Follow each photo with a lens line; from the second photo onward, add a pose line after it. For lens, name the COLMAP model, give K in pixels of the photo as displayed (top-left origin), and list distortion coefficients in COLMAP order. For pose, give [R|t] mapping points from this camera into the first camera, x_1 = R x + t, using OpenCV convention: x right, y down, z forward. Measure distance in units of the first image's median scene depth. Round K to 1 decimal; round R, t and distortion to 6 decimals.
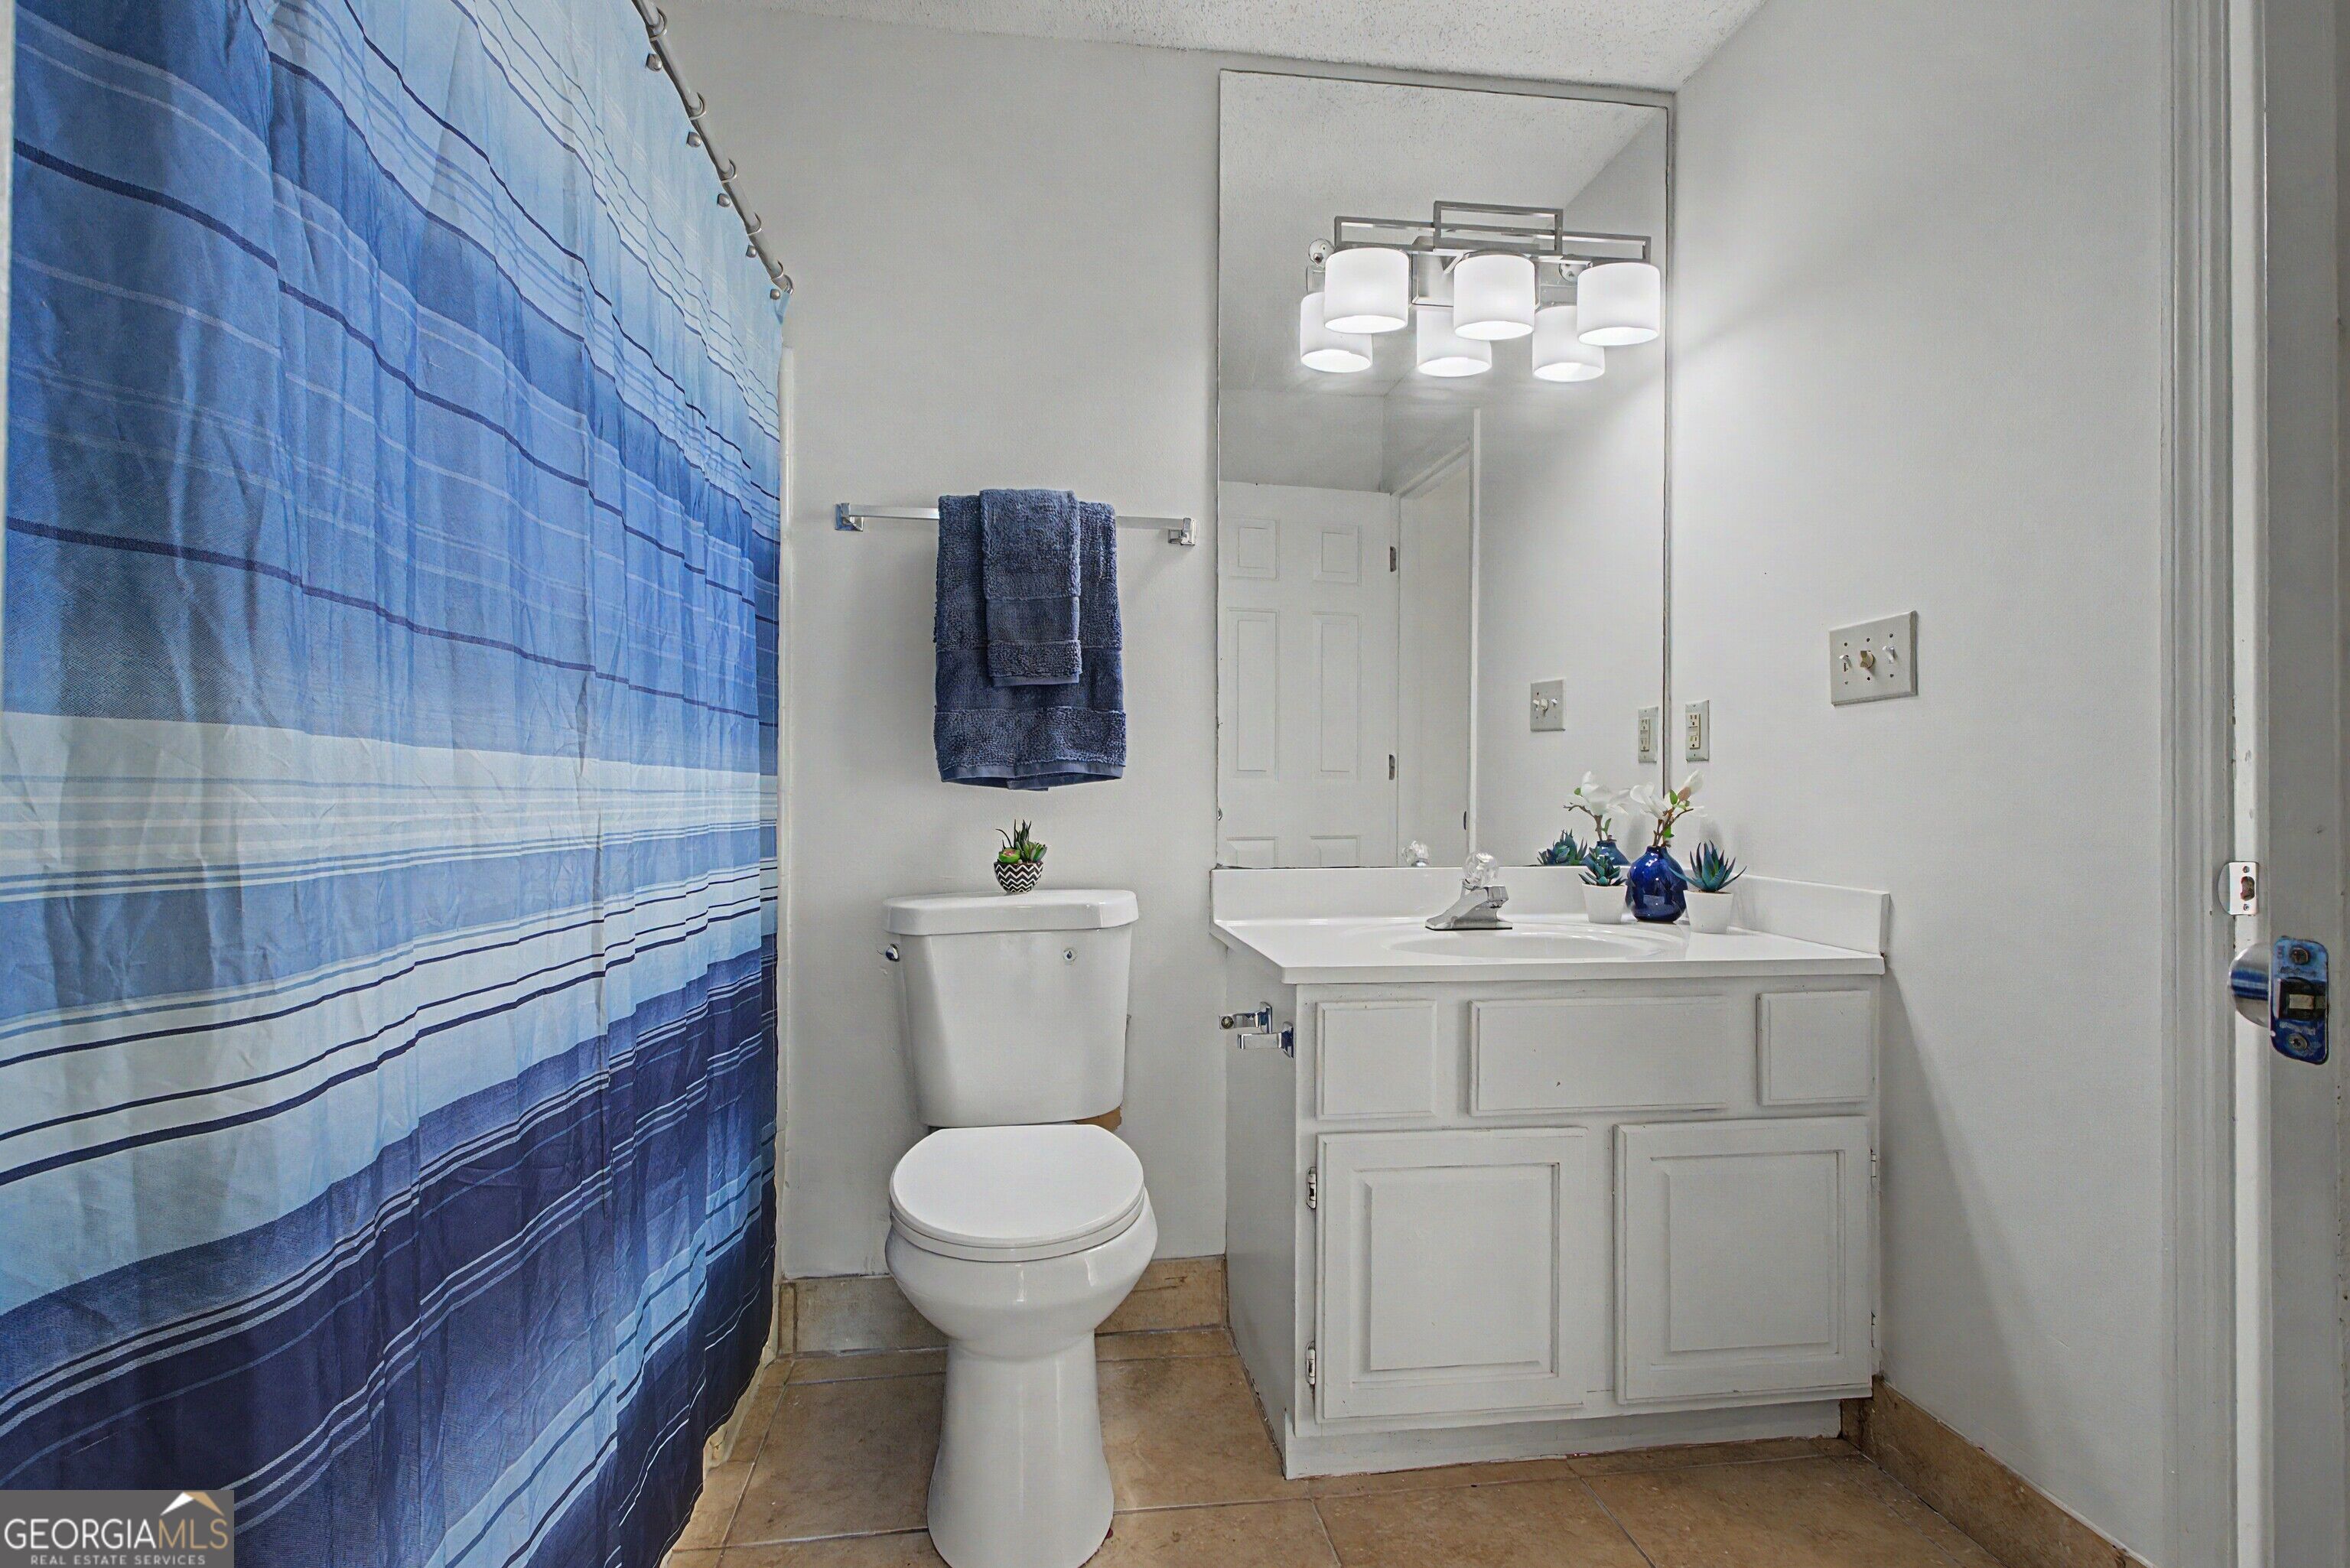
lens RADIAL K [[1076.8, 0, 1164.6], [0, 1076.8, 784.4], [0, 0, 1]] dist [0.000106, 0.001051]
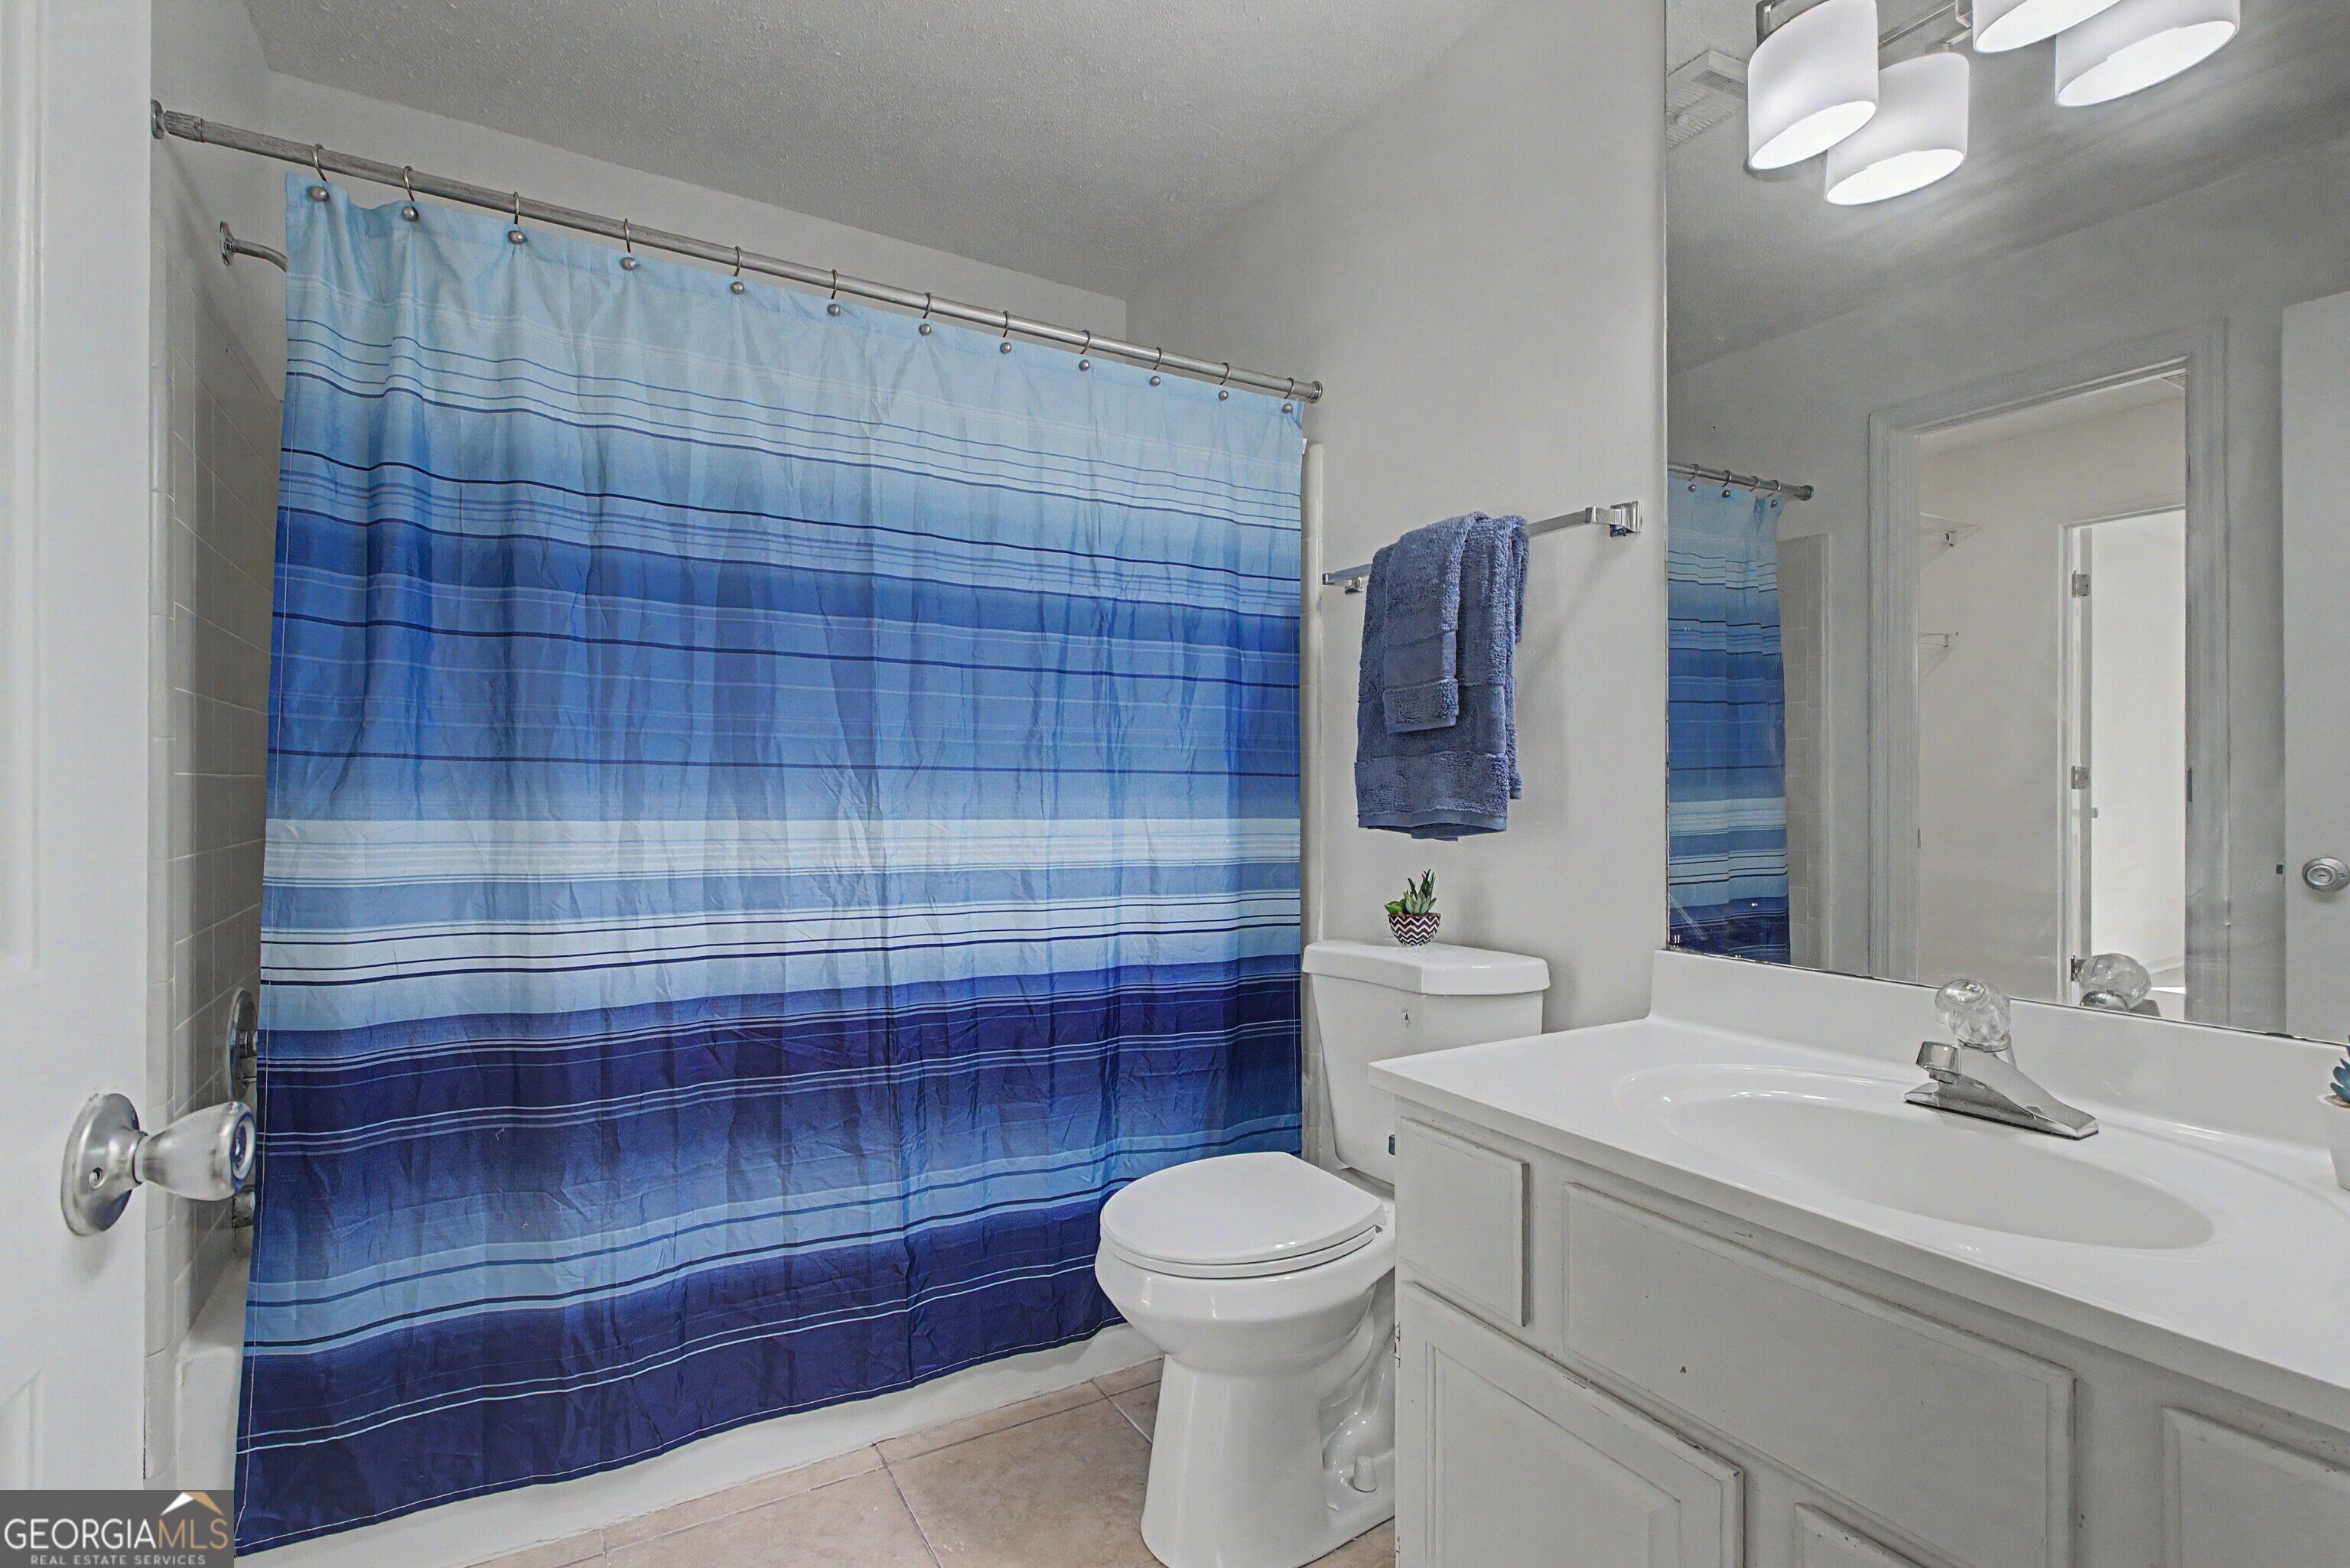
lens RADIAL K [[1076.8, 0, 1164.6], [0, 1076.8, 784.4], [0, 0, 1]] dist [0.000106, 0.001051]
pose [[0.398712, -0.004698, -0.917064, 0.662426], [0.001074, 0.999989, -0.004656, -0.040191], [0.917076, 0.000871, 0.398712, 0.411693]]
